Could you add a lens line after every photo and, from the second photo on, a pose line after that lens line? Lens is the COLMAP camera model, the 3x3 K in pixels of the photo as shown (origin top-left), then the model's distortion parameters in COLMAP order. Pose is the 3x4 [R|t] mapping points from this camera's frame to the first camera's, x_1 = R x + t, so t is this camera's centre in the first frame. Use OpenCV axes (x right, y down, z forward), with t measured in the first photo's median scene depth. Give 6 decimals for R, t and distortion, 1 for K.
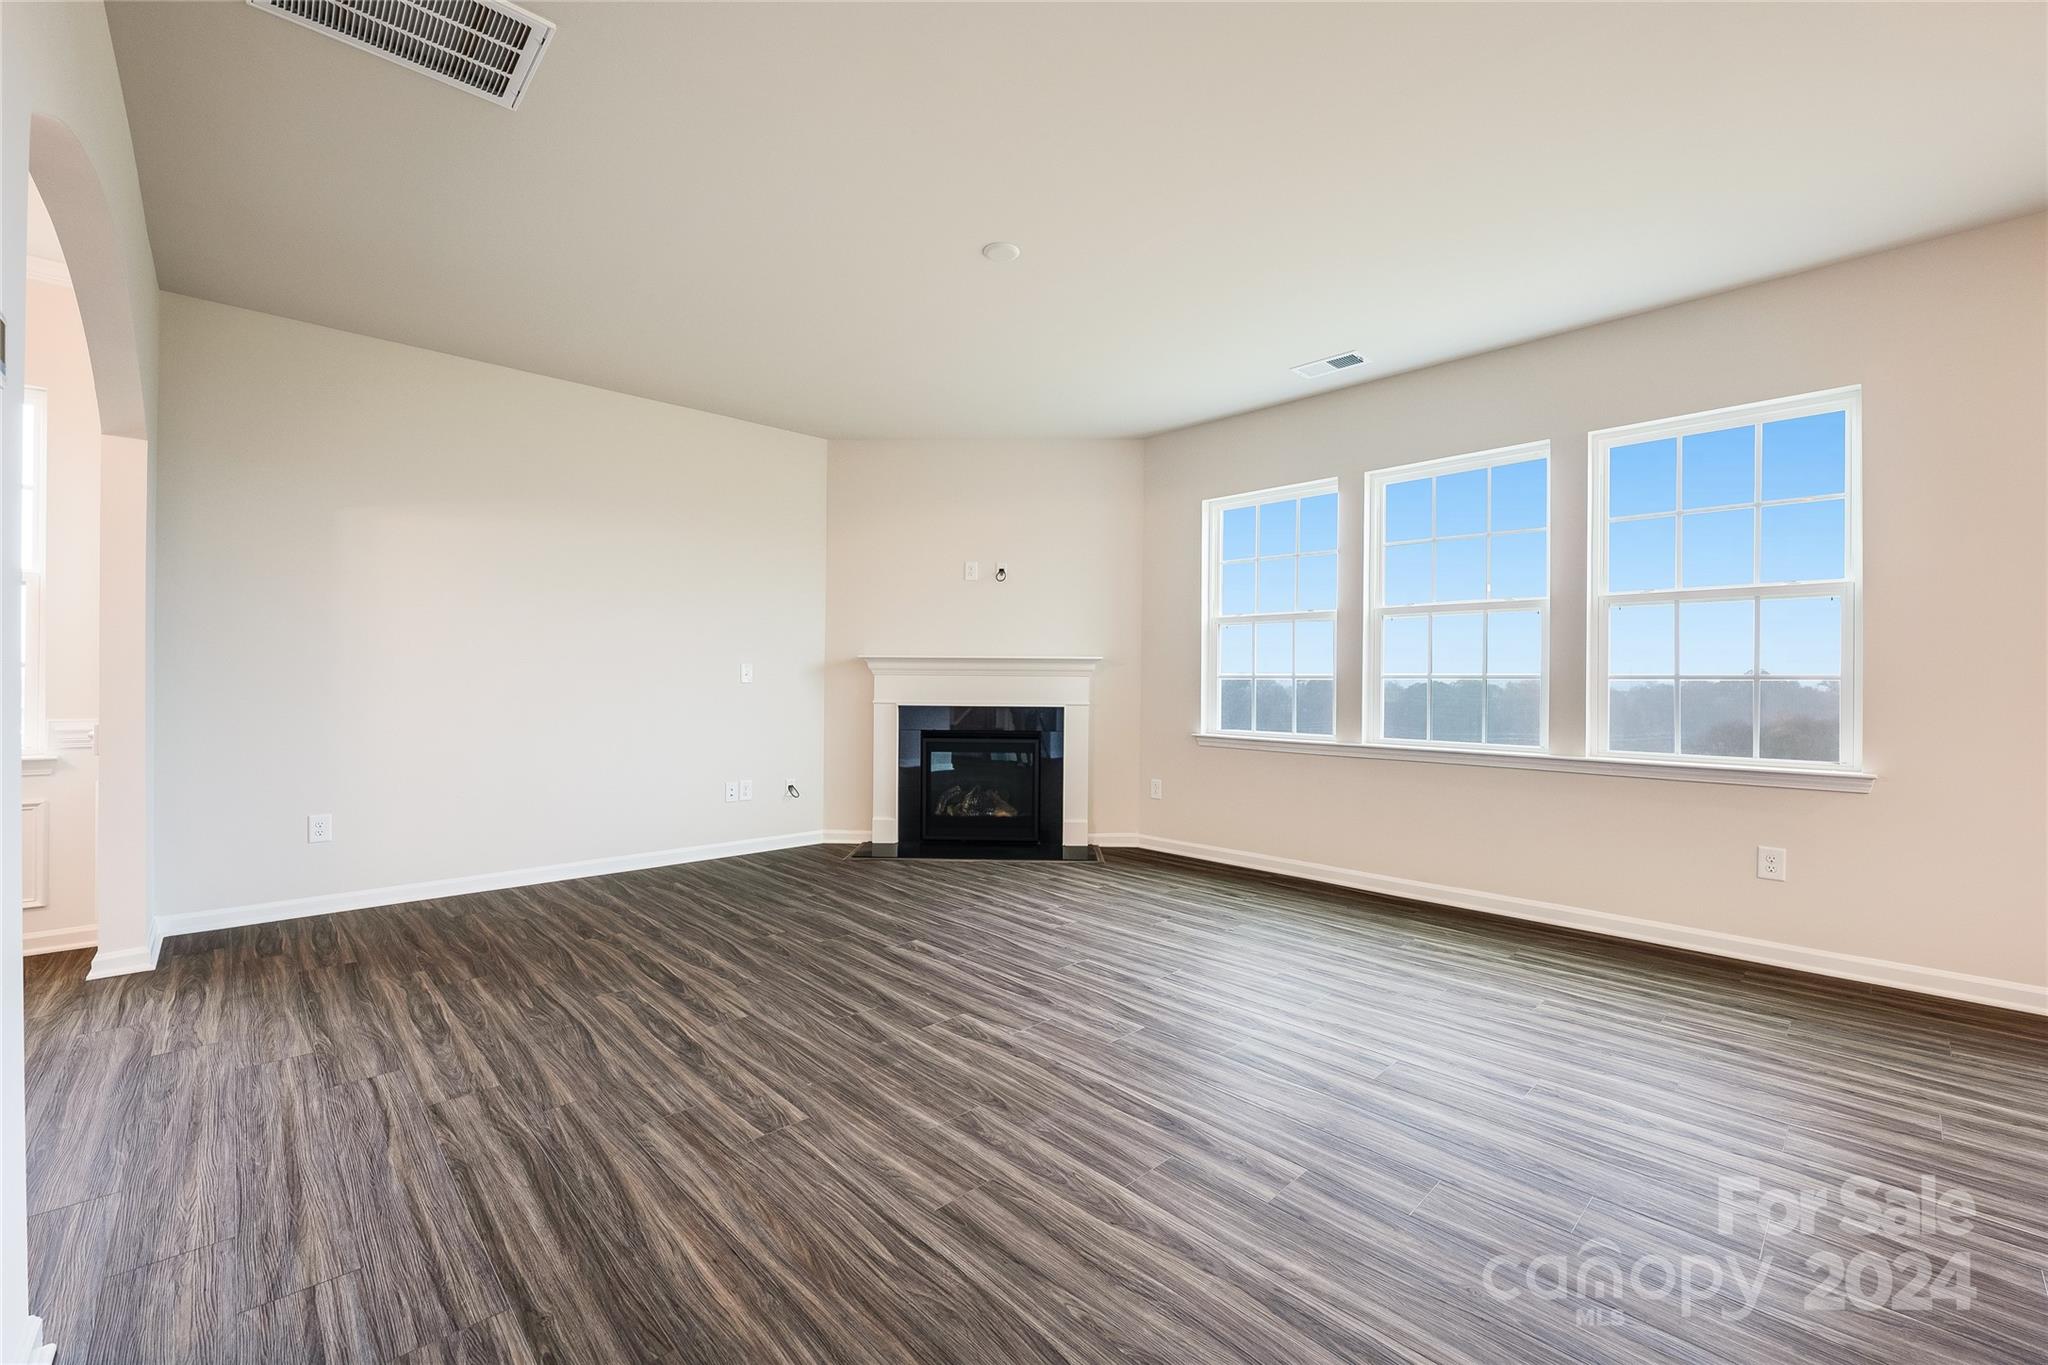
lens RADIAL K [[839.3, 0, 1015.8], [0, 839.3, 671.3], [0, 0, 1]] dist [-0.010613, -0.000273]
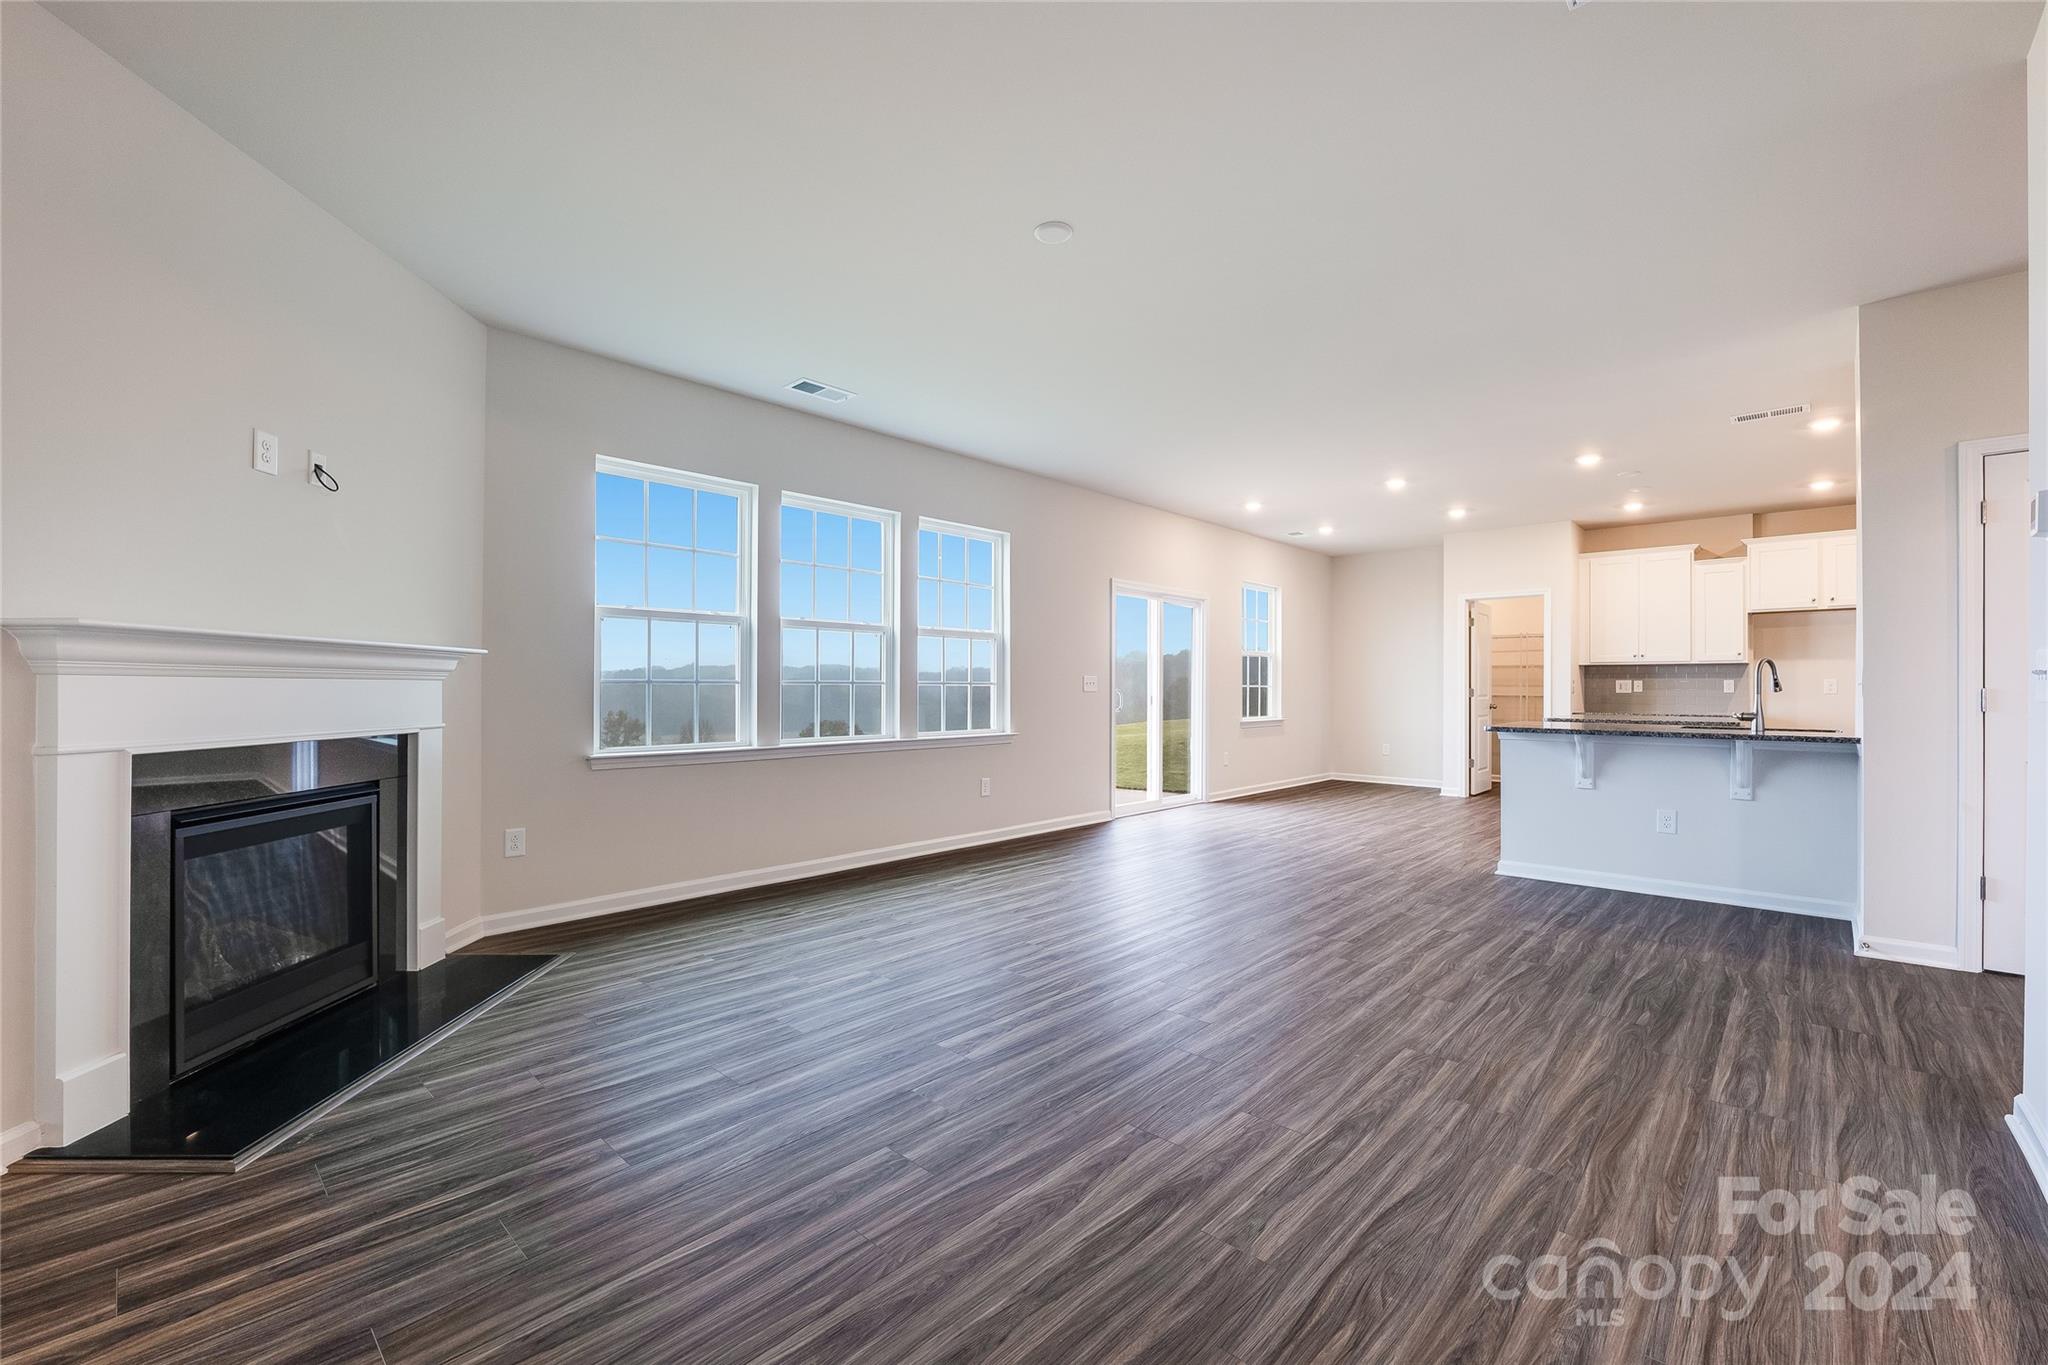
lens RADIAL K [[839.3, 0, 1015.0], [0, 839.3, 684.4], [0, 0, 1]] dist [-0.010613, -0.000273]
pose [[-0.053780, -0.002806, 0.998549, -0.875225], [-0.012604, 0.999918, 0.002131, 0.003735], [-0.998473, -0.012471, -0.053811, 1.001897]]
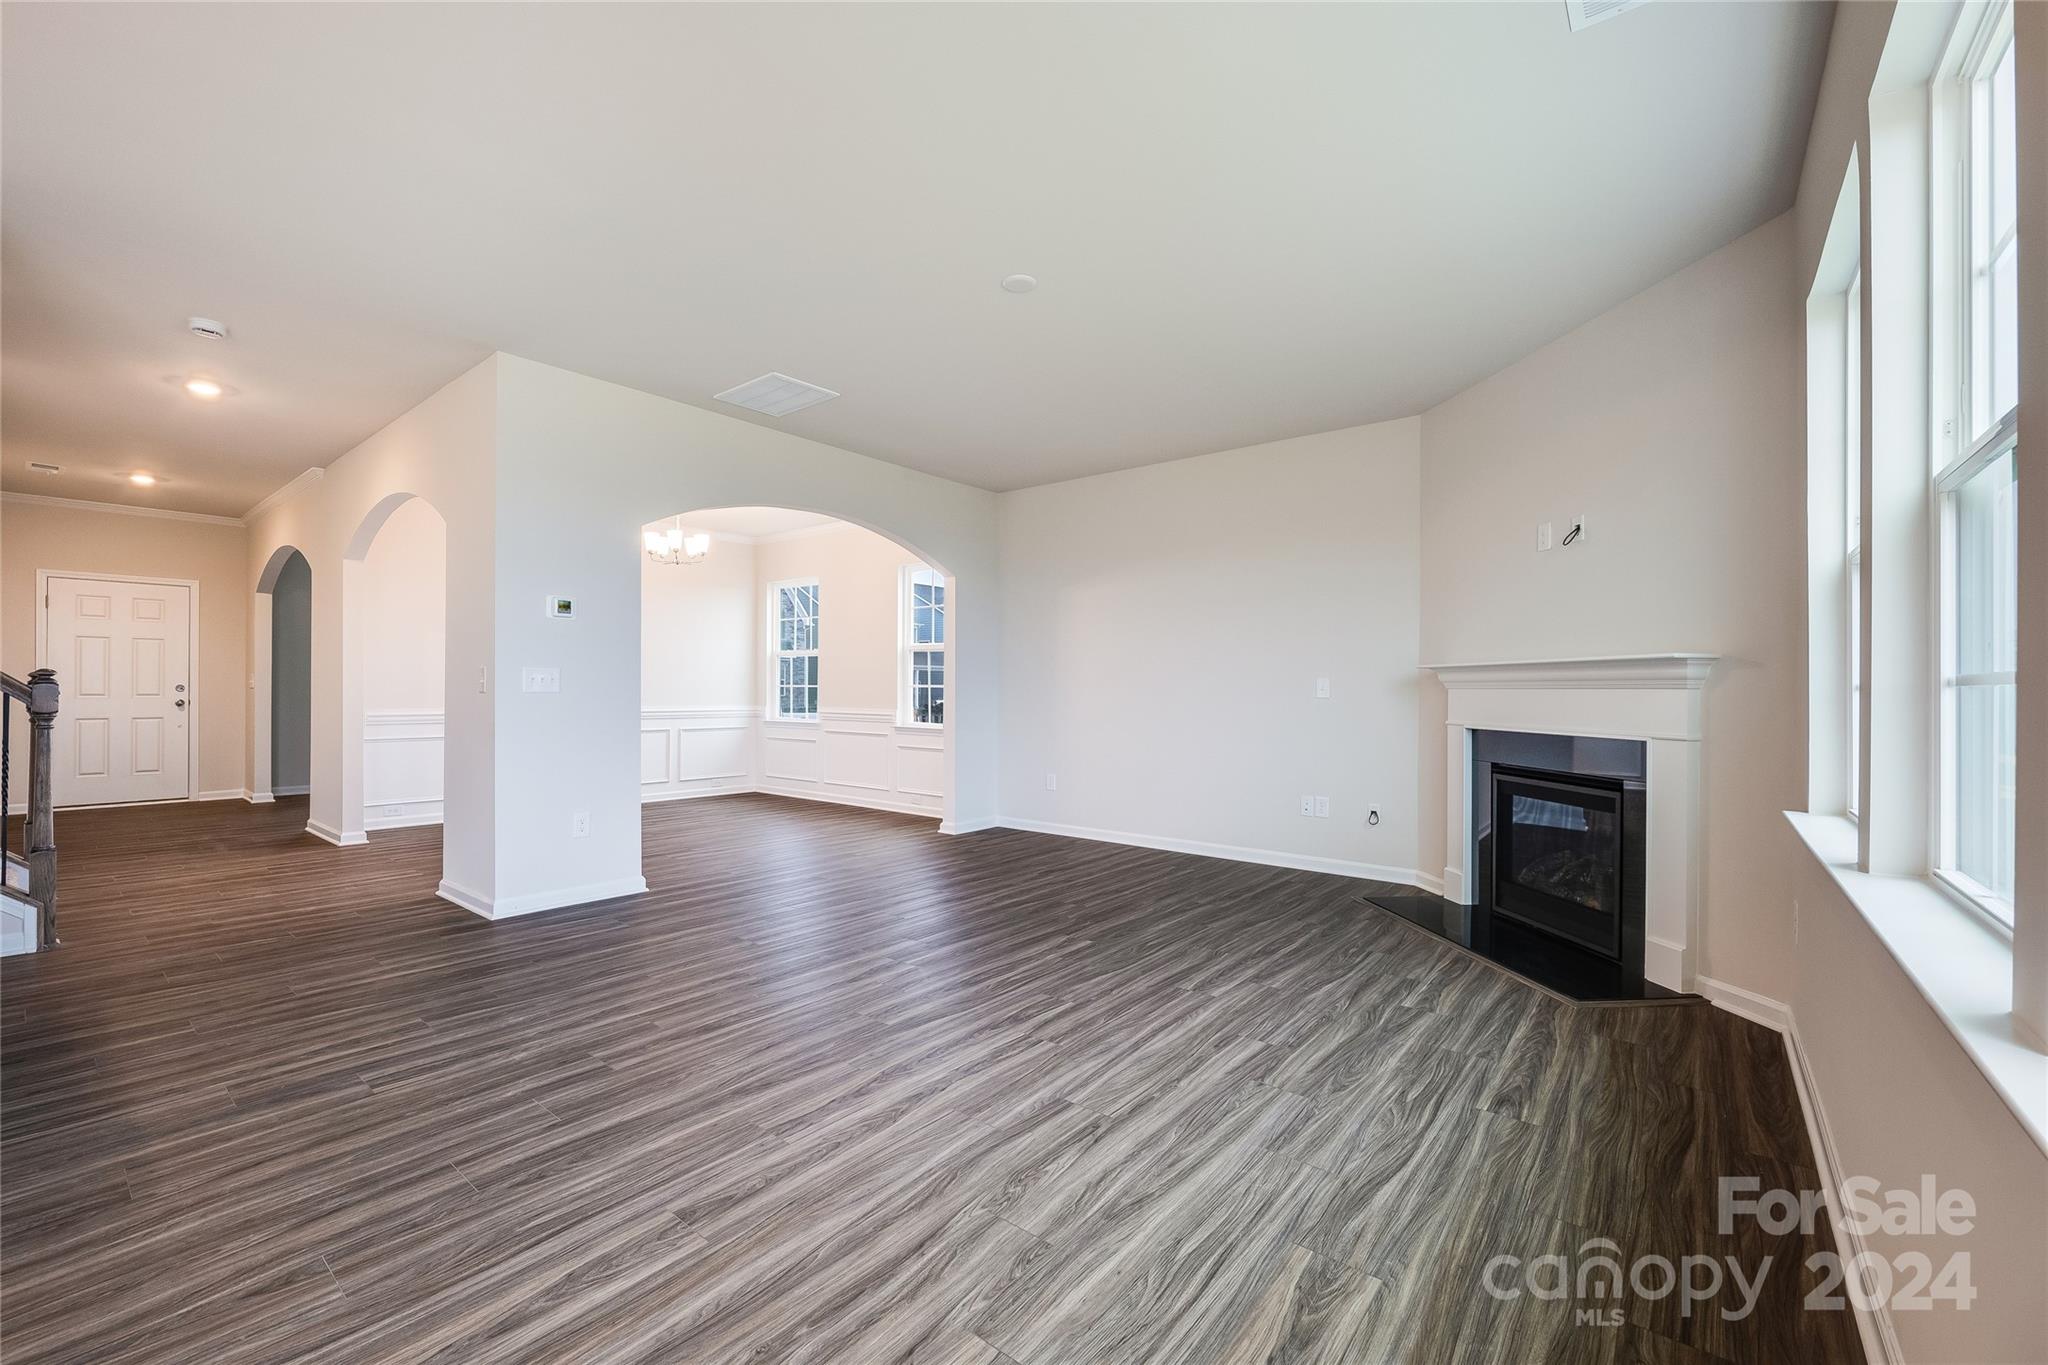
lens RADIAL K [[839.3, 0, 1011.4], [0, 839.3, 696.0], [0, 0, 1]] dist [-0.010613, -0.000273]
pose [[0.122253, -0.000637, -0.992499, 0.929964], [0.003658, 0.999993, -0.000192, 0.014981], [0.992492, -0.003607, 0.122255, 0.794426]]
